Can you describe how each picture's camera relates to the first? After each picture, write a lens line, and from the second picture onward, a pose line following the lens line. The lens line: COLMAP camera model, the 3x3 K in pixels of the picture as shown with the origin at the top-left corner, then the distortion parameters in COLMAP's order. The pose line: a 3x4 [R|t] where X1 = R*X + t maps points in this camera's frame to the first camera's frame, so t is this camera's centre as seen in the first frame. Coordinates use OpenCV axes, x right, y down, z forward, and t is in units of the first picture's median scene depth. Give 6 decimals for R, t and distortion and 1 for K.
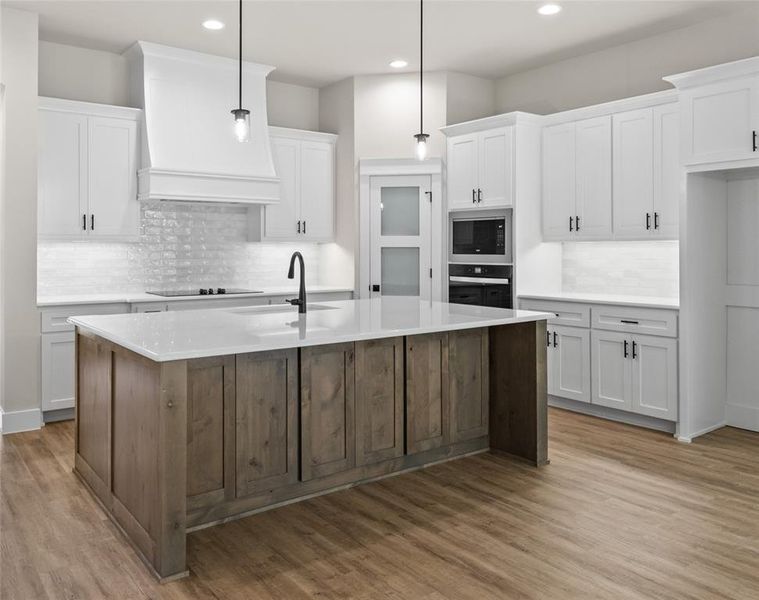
lens RADIAL K [[633.9, 0, 341.4], [0, 633.9, 250.3], [0, 0, 1]] dist [0.018074, -0.031232]
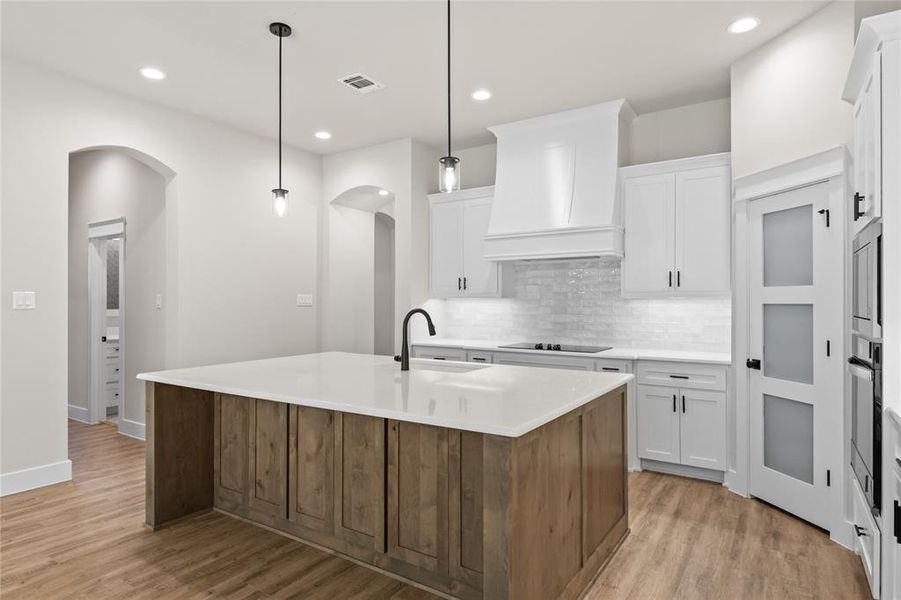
lens RADIAL K [[509.7, 0, 445.1], [0, 509.7, 301.3], [0, 0, 1]] dist [0.011200, -0.008393]
pose [[0.359601, -0.002613, -0.933103, 0.521438], [-0.004755, 0.999978, -0.004632, -0.003781], [0.933094, 0.006103, 0.359581, 0.575089]]
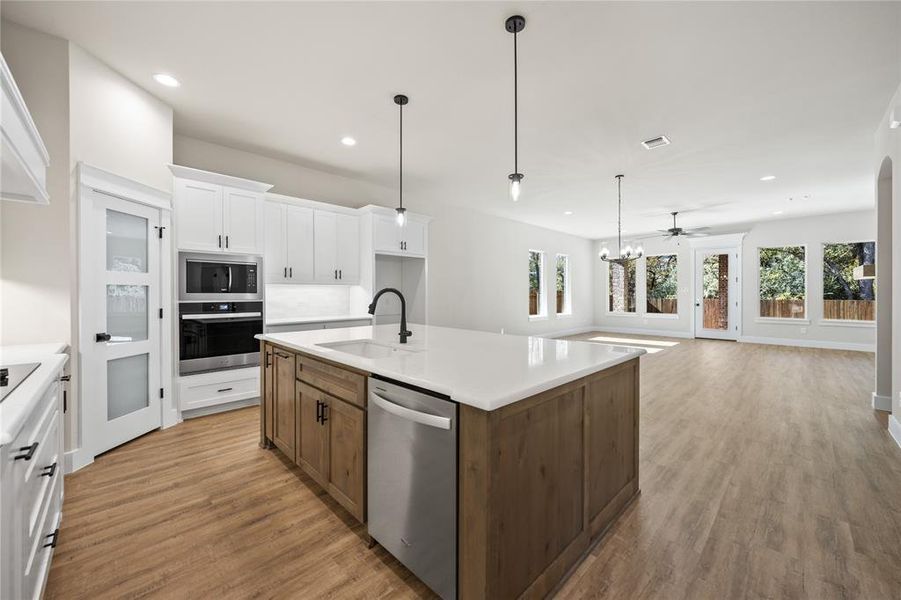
lens RADIAL K [[346.3, 0, 449.4], [0, 346.3, 295.1], [0, 0, 1]] dist [-0.005920, 0.000145]
pose [[-0.161934, -0.005401, 0.986787, -0.500053], [0.002972, 0.999978, 0.005961, 0.008214], [-0.986797, 0.003898, -0.161914, 0.757411]]
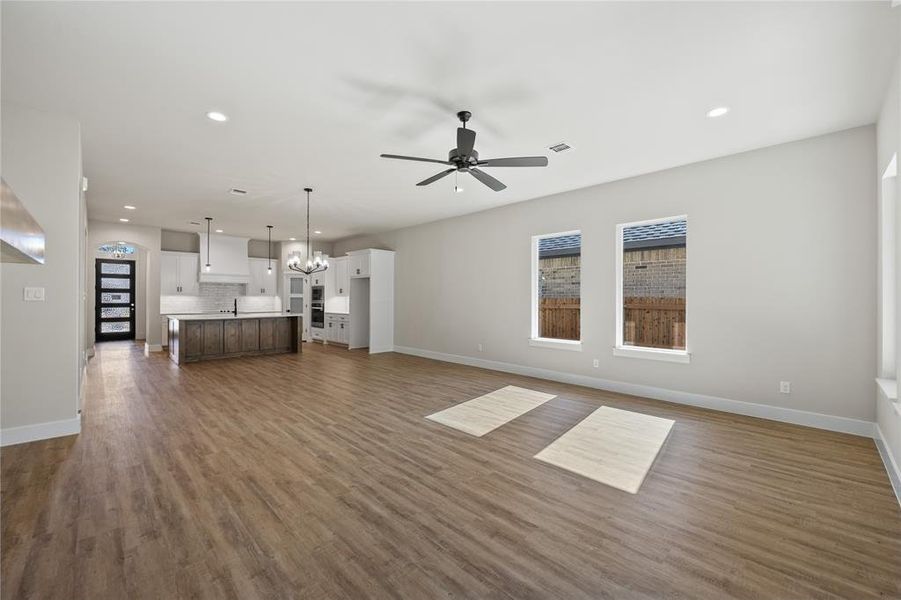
lens RADIAL K [[370.9, 0, 454.3], [0, 370.9, 297.4], [0, 0, 1]] dist [-0.009224, -0.000286]
pose [[0.986809, 0.004700, 0.161818, 0.642880], [-0.004062, 0.999983, -0.004272, -0.000875], [-0.161835, 0.003558, 0.986811, -1.023795]]
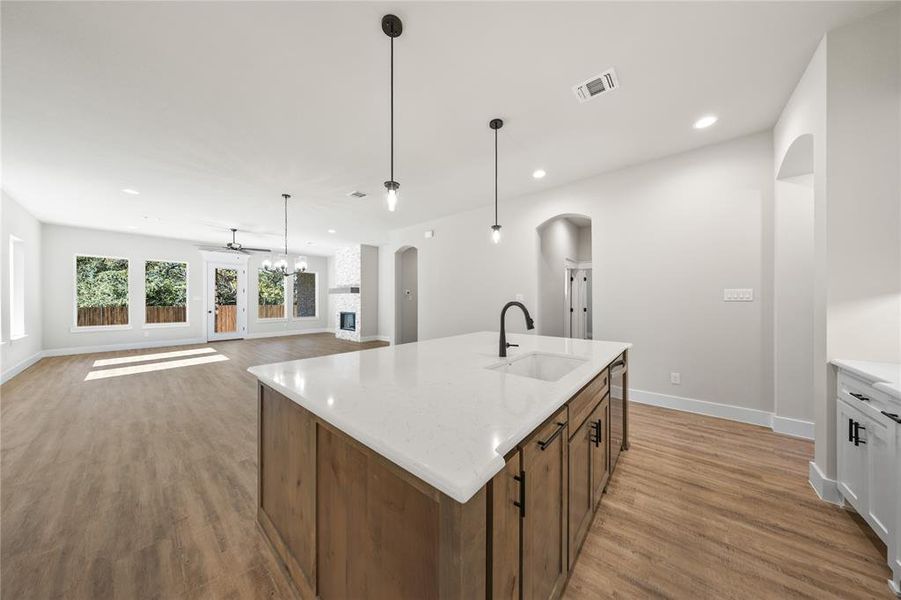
lens RADIAL K [[271.6, 0, 453.5], [0, 271.6, 299.5], [0, 0, 1]] dist [0.000513, 0.000086]
pose [[-0.967324, -0.000414, -0.253544, 0.106754], [-0.000641, 0.999999, 0.000813, -0.000621], [0.253543, 0.000949, -0.967324, 1.069601]]
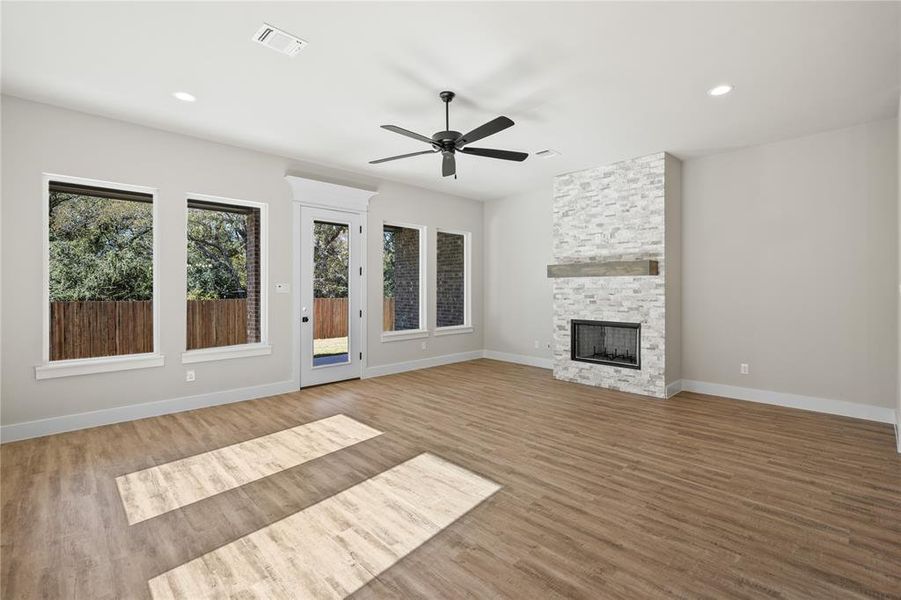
lens RADIAL K [[405.9, 0, 455.3], [0, 405.9, 289.7], [0, 0, 1]] dist [-0.000254, -0.001504]
pose [[-0.987481, 0.000273, -0.157740, 0.853399], [-0.000635, 0.999984, 0.005708, -0.007630], [0.157739, 0.005737, -0.987464, 0.257515]]
